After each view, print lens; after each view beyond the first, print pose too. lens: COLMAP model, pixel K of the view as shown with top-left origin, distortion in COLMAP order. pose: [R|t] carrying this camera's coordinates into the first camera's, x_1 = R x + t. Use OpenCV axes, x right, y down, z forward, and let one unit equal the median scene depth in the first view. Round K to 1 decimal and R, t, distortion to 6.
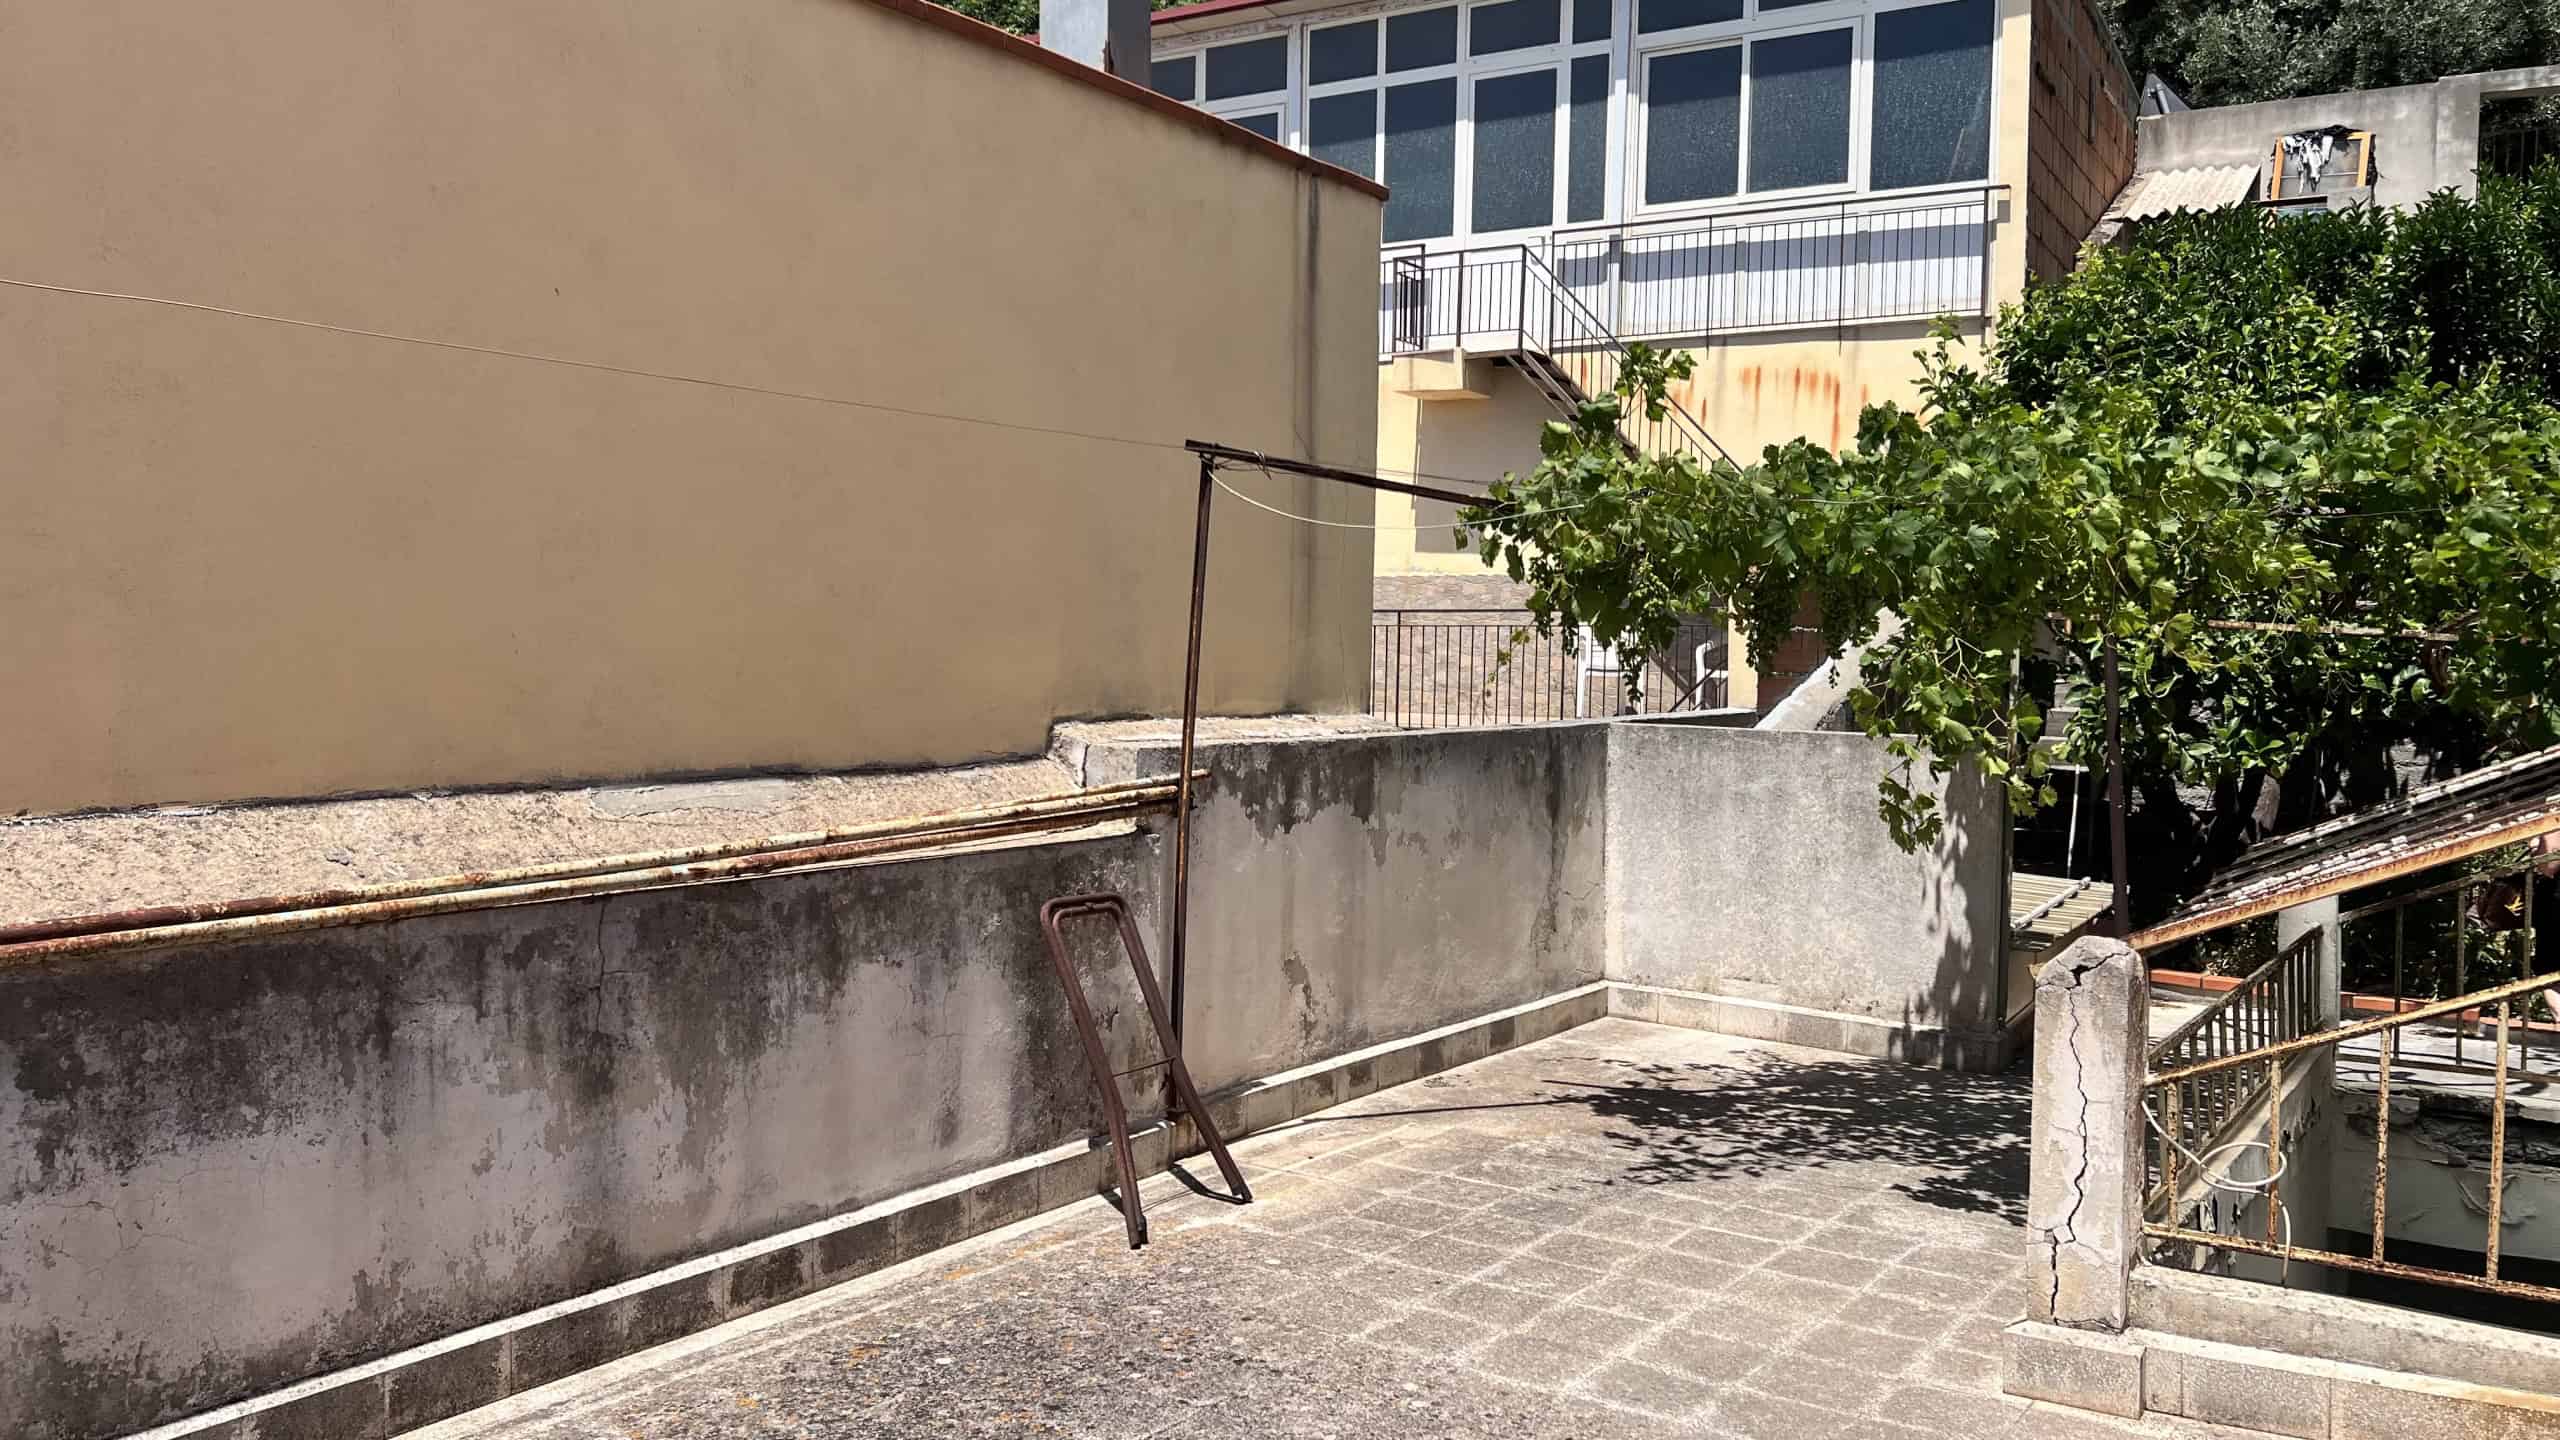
lens RADIAL K [[1958.4, 0, 1283.8], [0, 1958.4, 736.6], [0, 0, 1]] dist [0.036182, -0.006925]
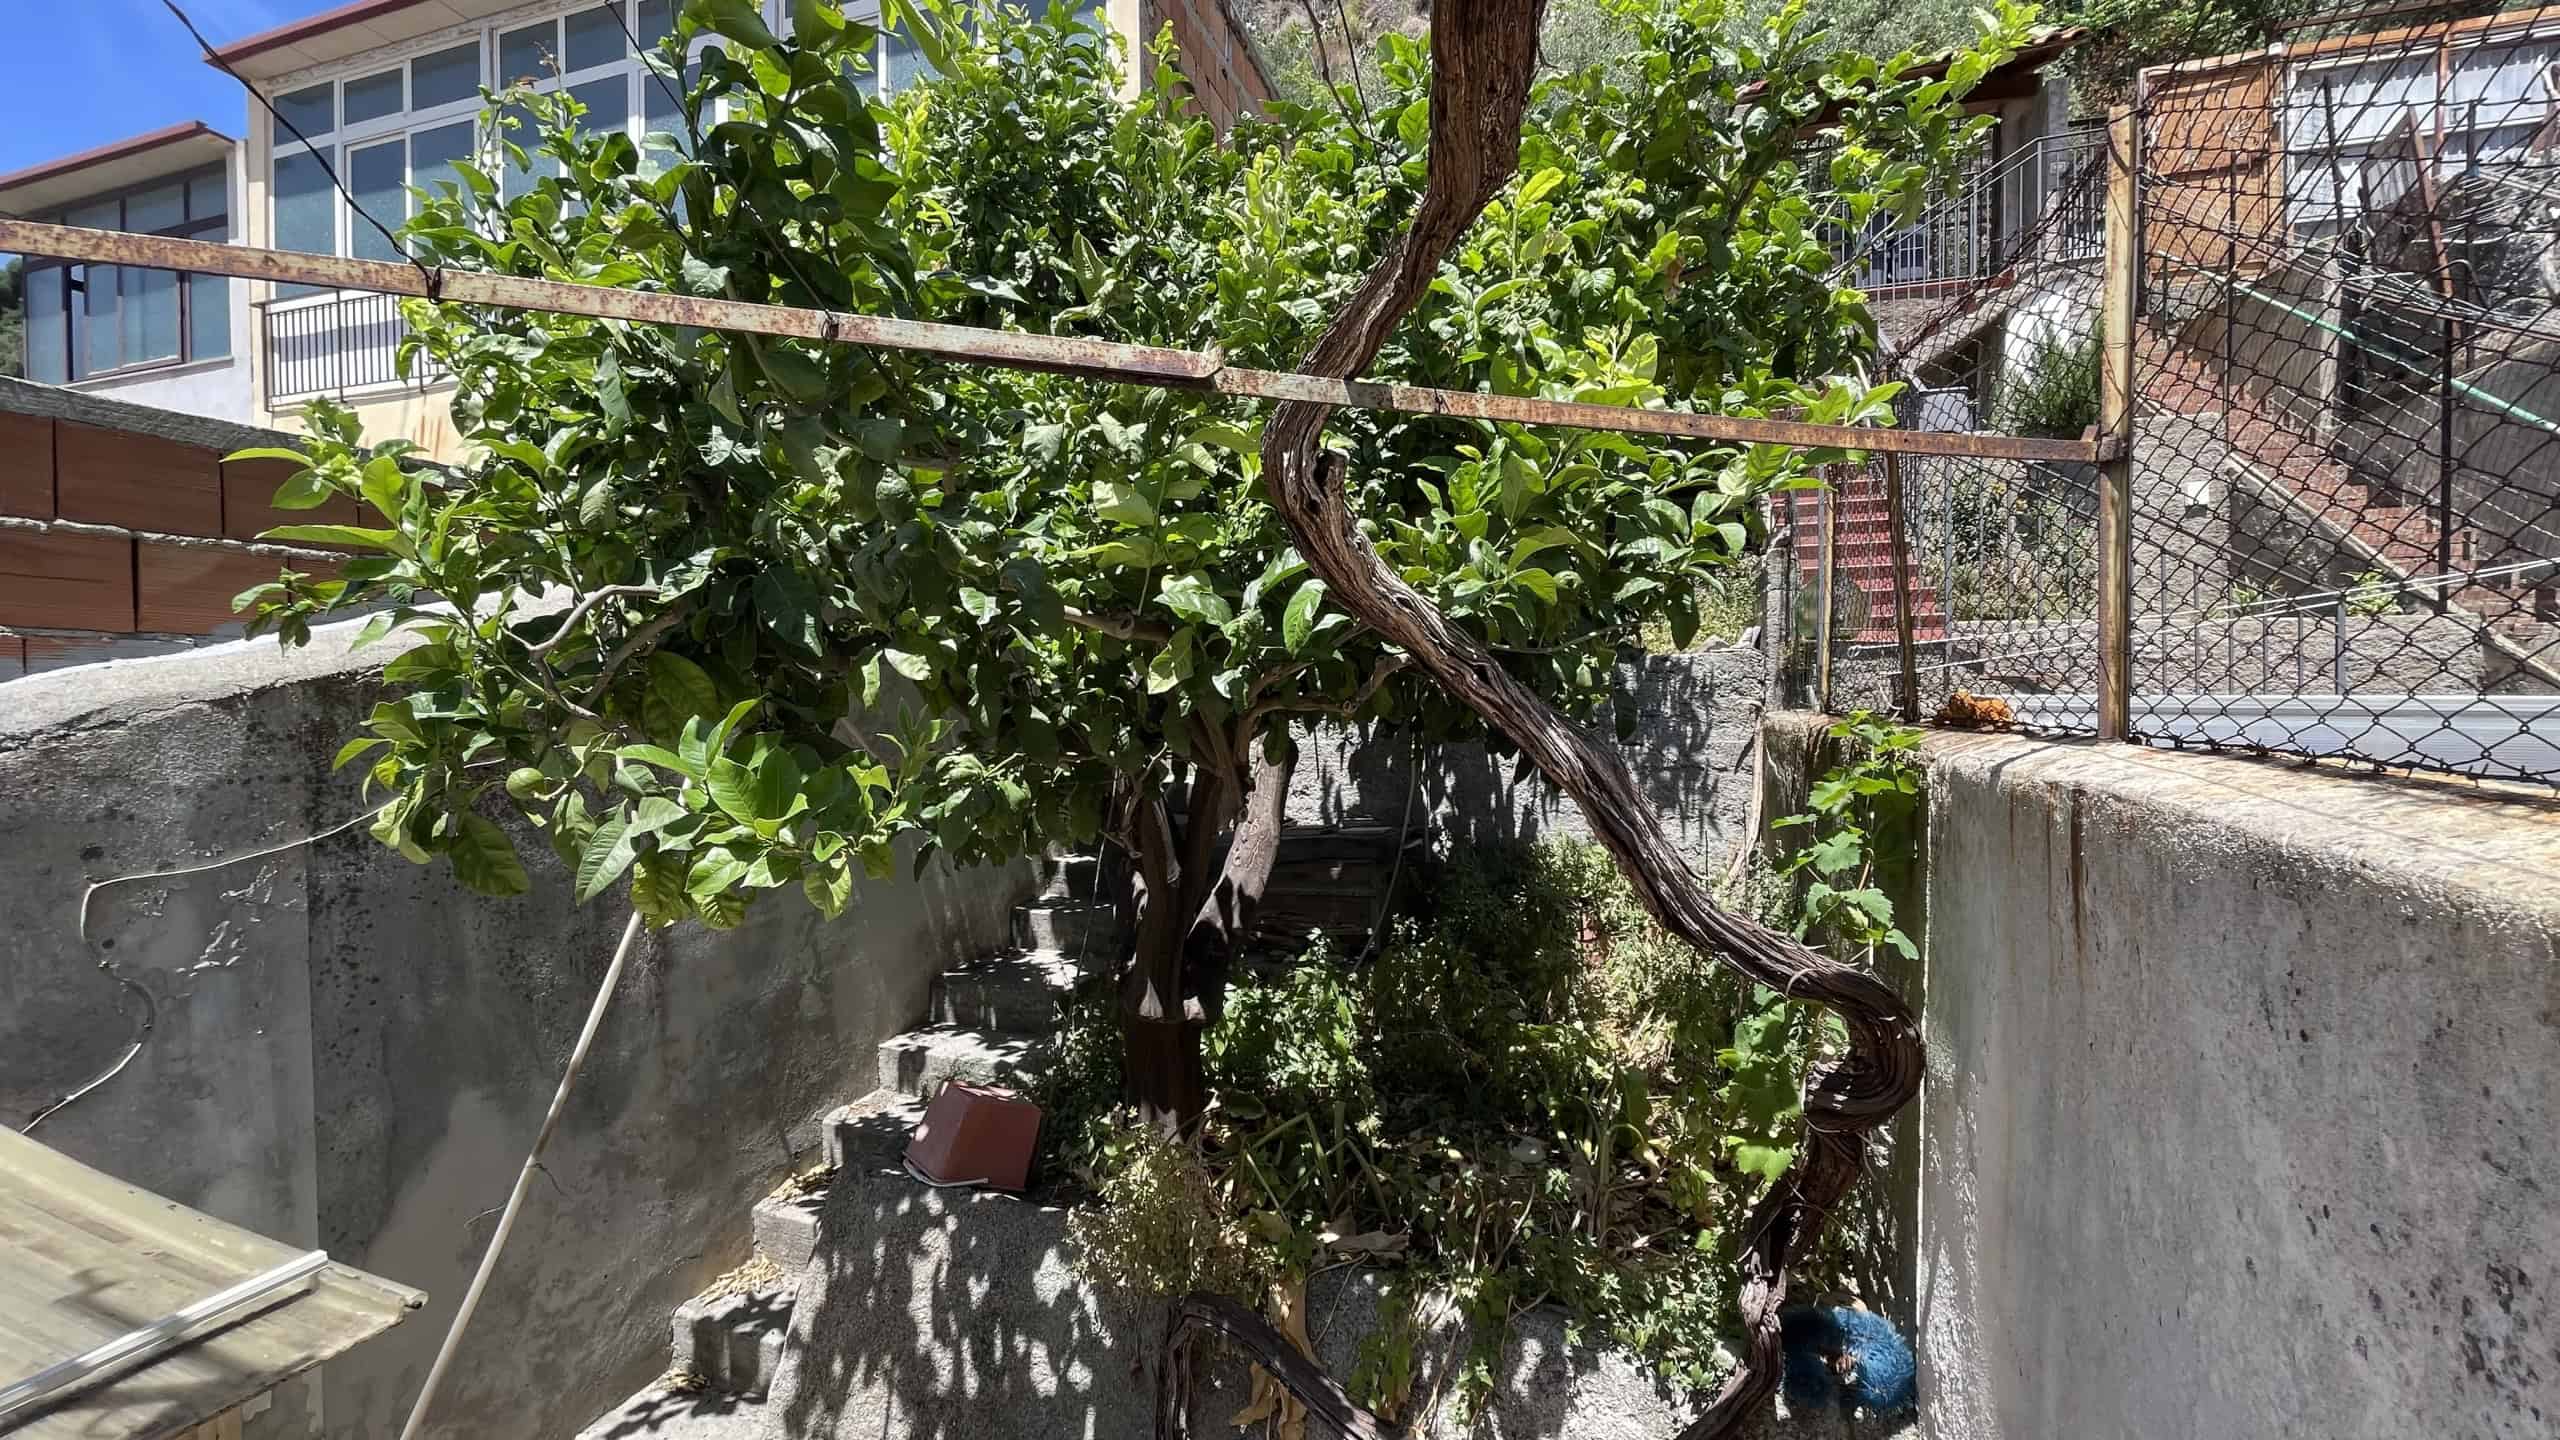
lens RADIAL K [[1036.5, 0, 1271.1], [0, 1036.5, 711.8], [0, 0, 1]] dist [-0.003136, 0.002155]
pose [[0.977882, -0.022261, 0.207970, 0.638189], [0.027344, 0.999393, -0.021599, -0.004535], [-0.207363, 0.026808, 0.977897, 0.999283]]
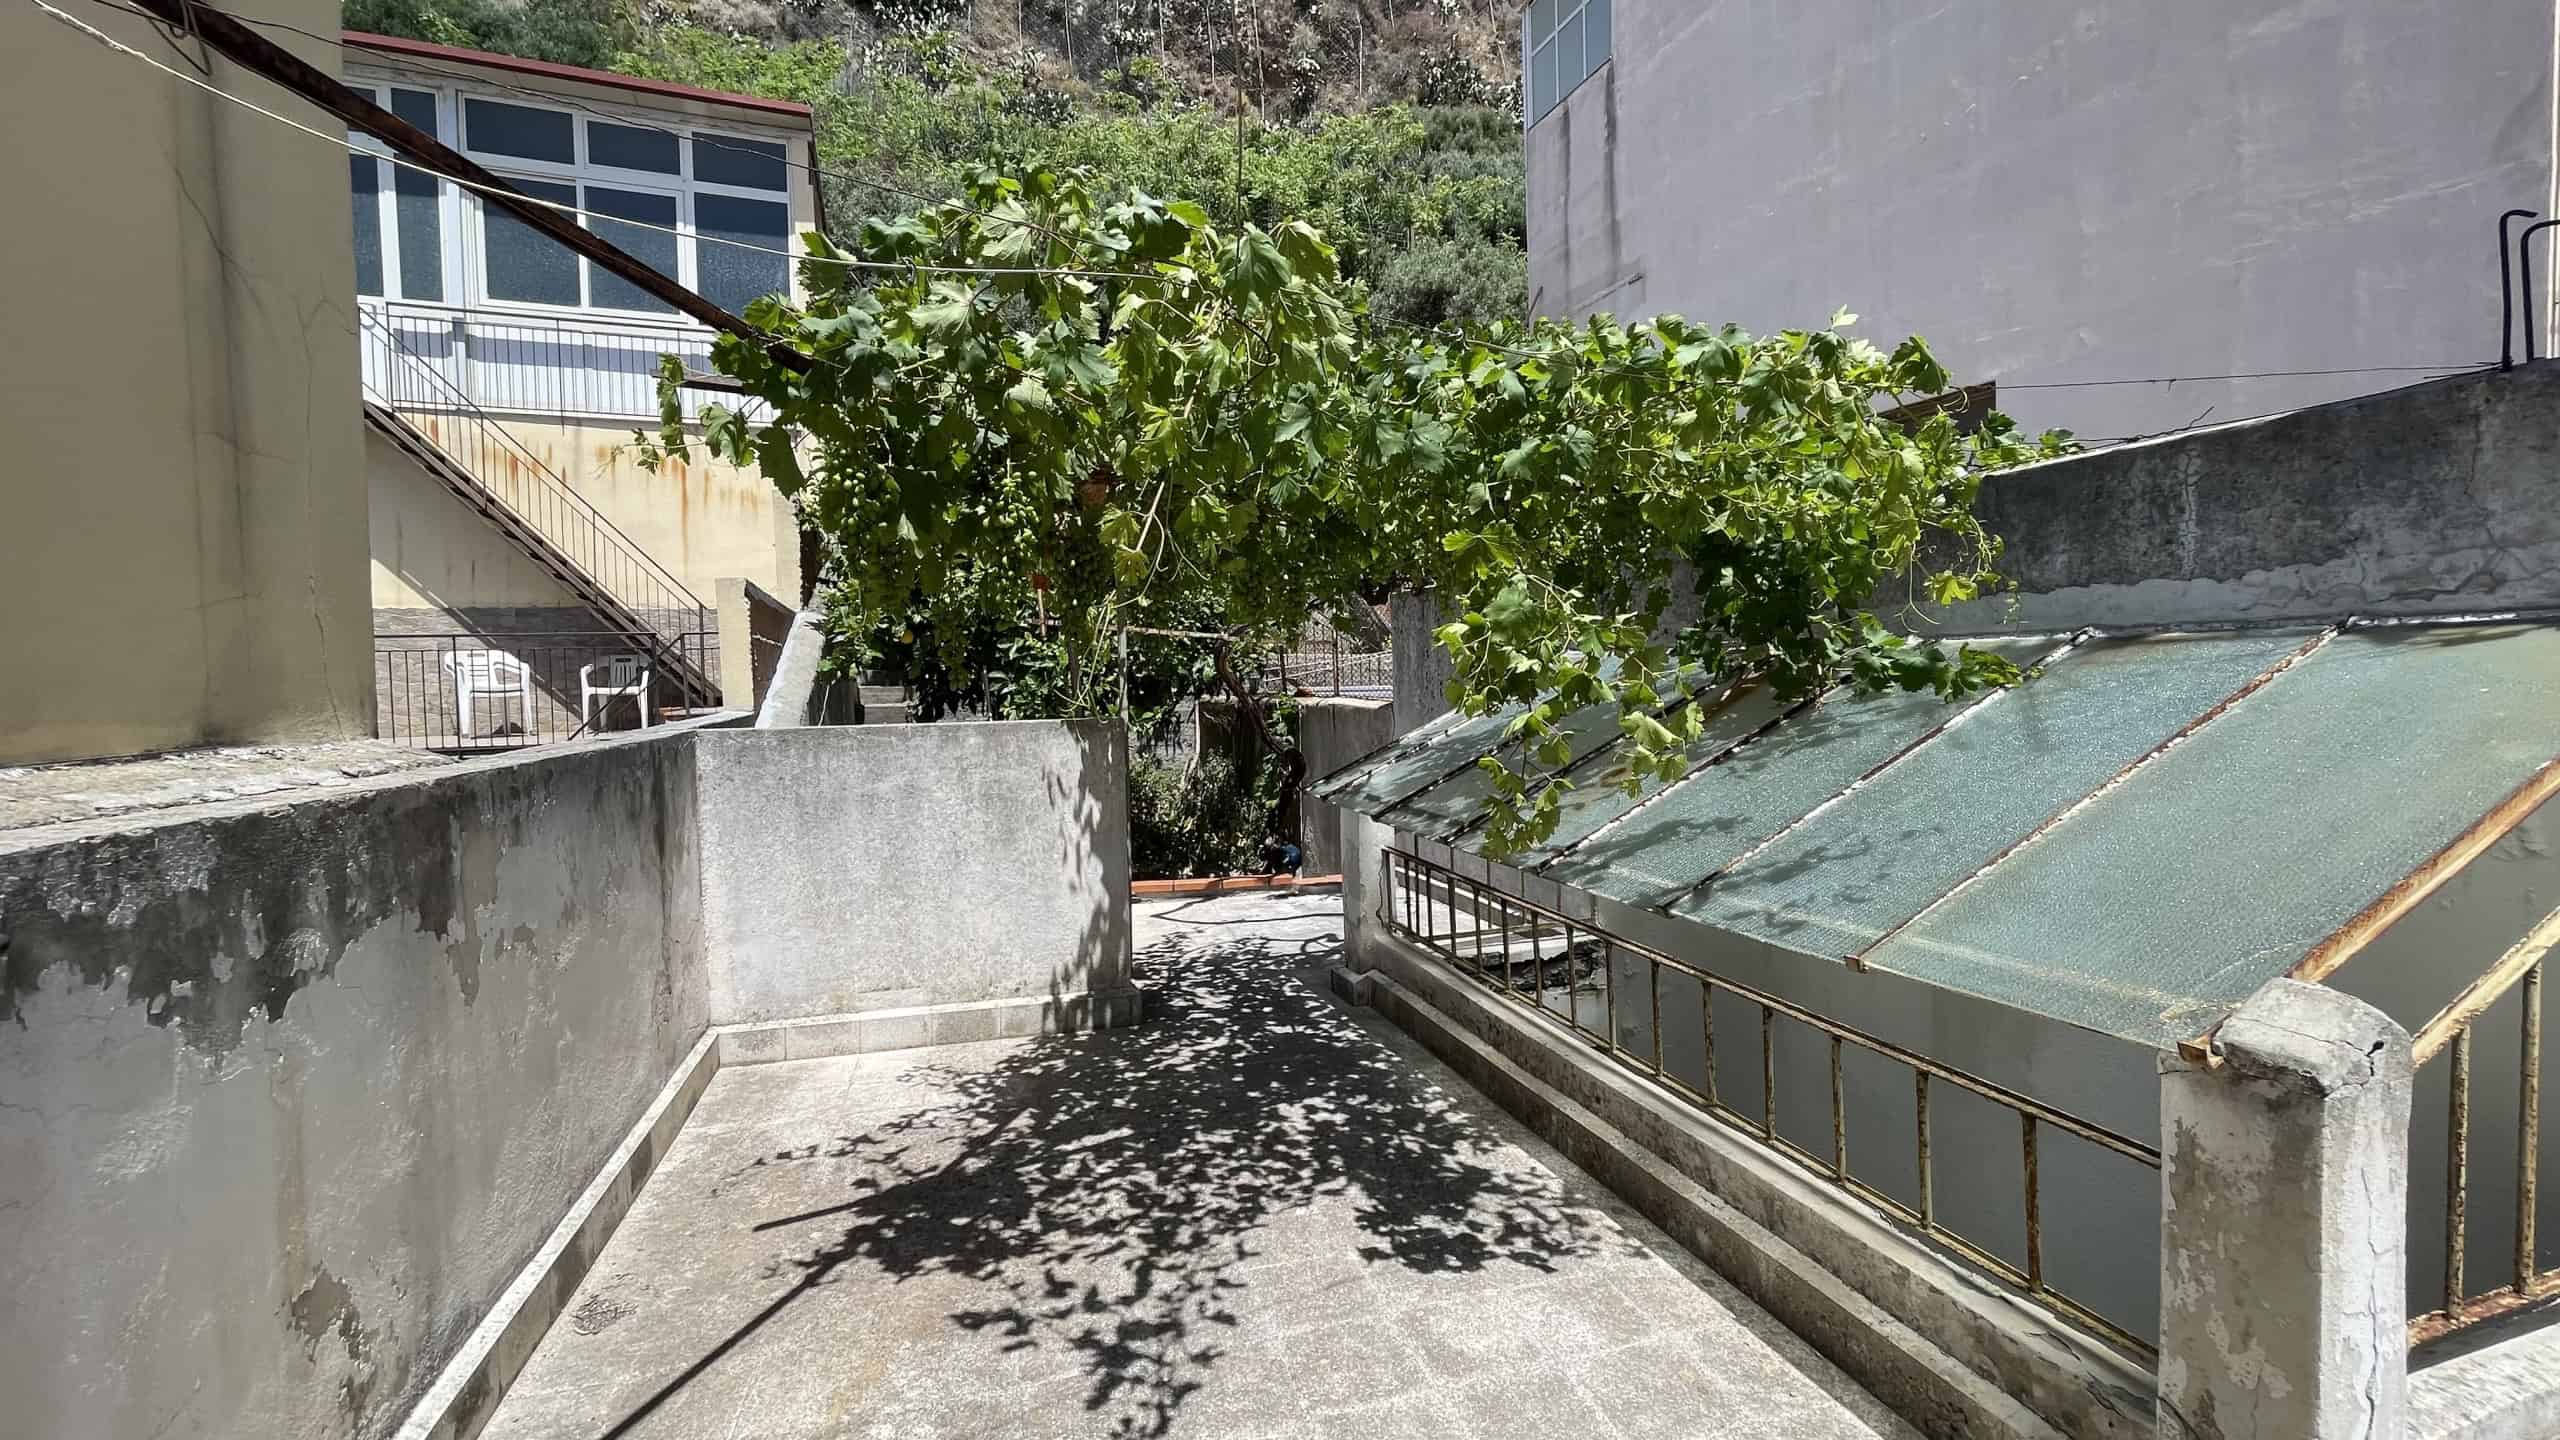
lens RADIAL K [[1036.5, 0, 1279.7], [0, 1036.5, 716.5], [0, 0, 1]] dist [-0.003136, 0.002155]
pose [[0.630503, -0.058531, 0.773977, -0.025236], [0.065102, 0.997627, 0.022410, -0.006754], [-0.773452, 0.036258, 0.632817, 0.532686]]
